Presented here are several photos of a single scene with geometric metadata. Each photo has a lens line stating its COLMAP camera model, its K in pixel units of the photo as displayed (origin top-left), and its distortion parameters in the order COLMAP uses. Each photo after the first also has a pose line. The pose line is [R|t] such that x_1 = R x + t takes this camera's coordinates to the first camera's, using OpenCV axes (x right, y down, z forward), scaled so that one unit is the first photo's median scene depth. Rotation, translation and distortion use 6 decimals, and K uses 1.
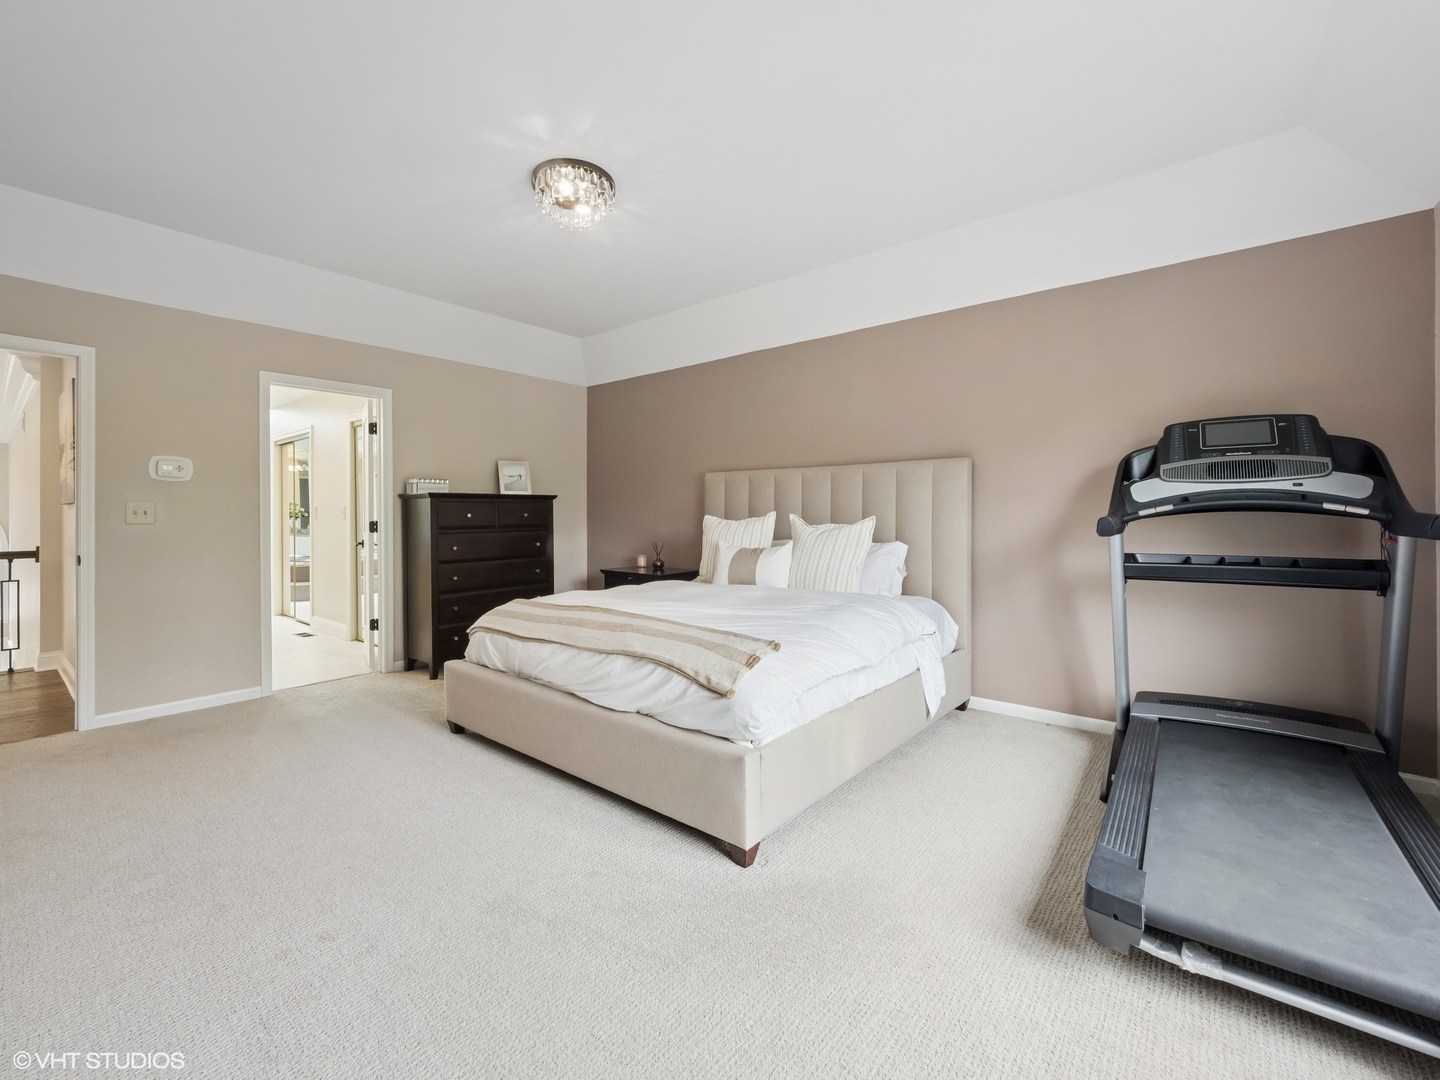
lens RADIAL K [[576.2, 0, 717.2], [0, 576.2, 531.6], [0, 0, 1]] dist [0.002307, -0.000057]
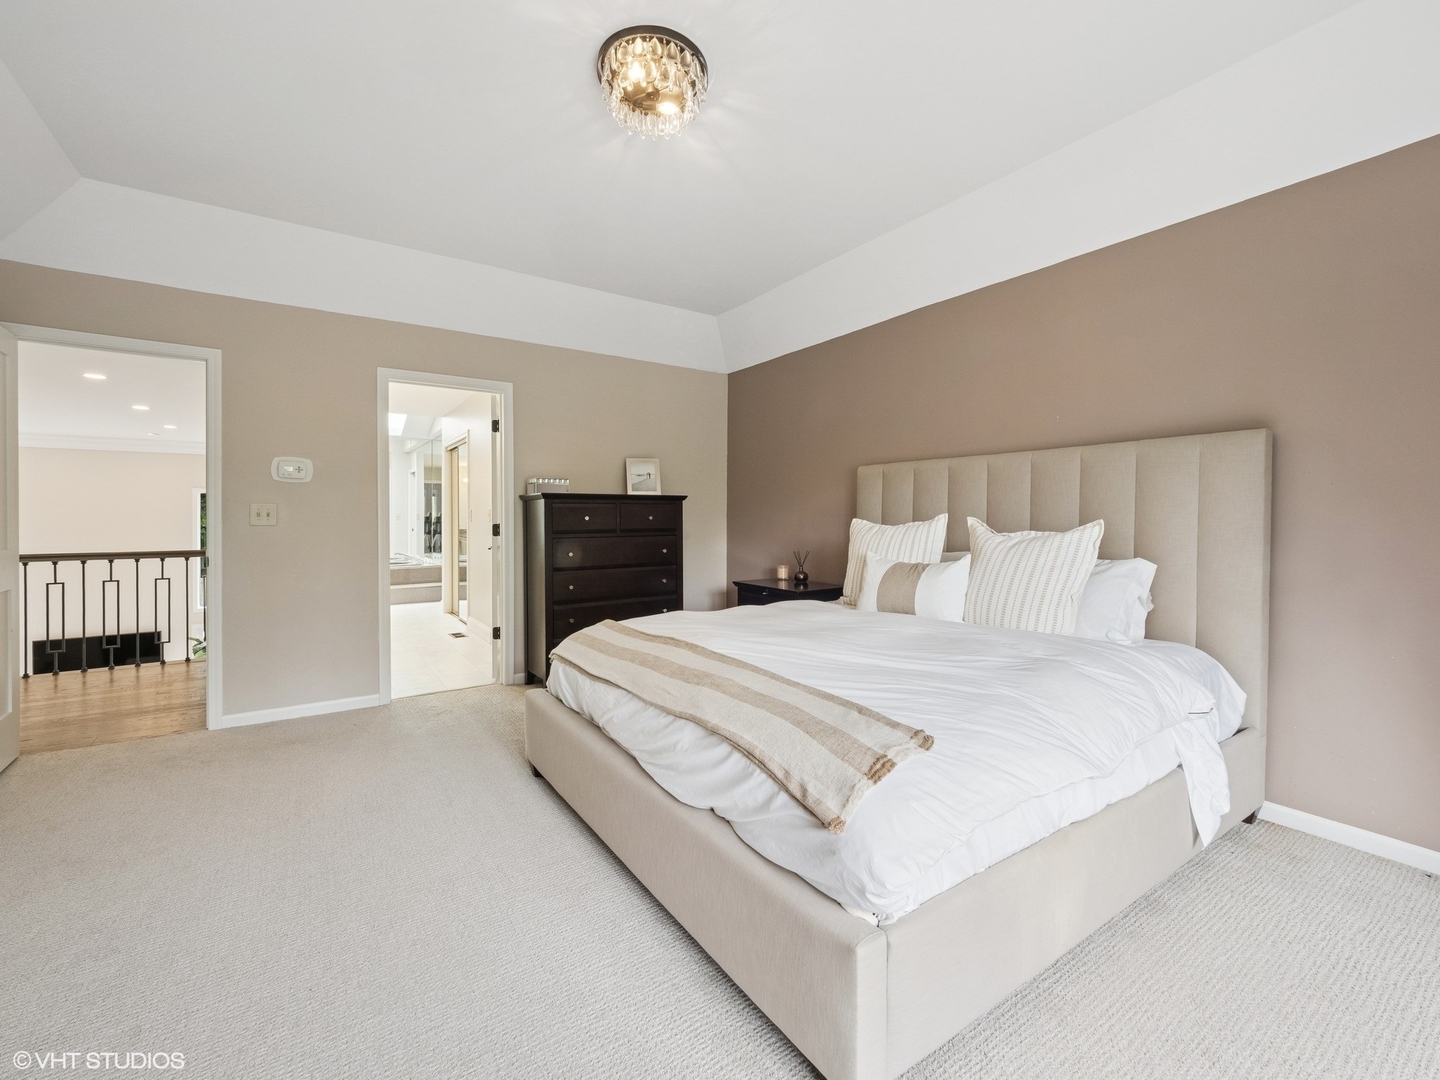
lens RADIAL K [[605.1, 0, 719.6], [0, 605.1, 536.3], [0, 0, 1]] dist [-0.015567, 0.002901]
pose [[0.961356, 0.010995, -0.275088, 0.038232], [-0.011045, 0.999938, 0.001367, -0.004325], [0.275086, 0.001724, 0.961418, 0.201199]]
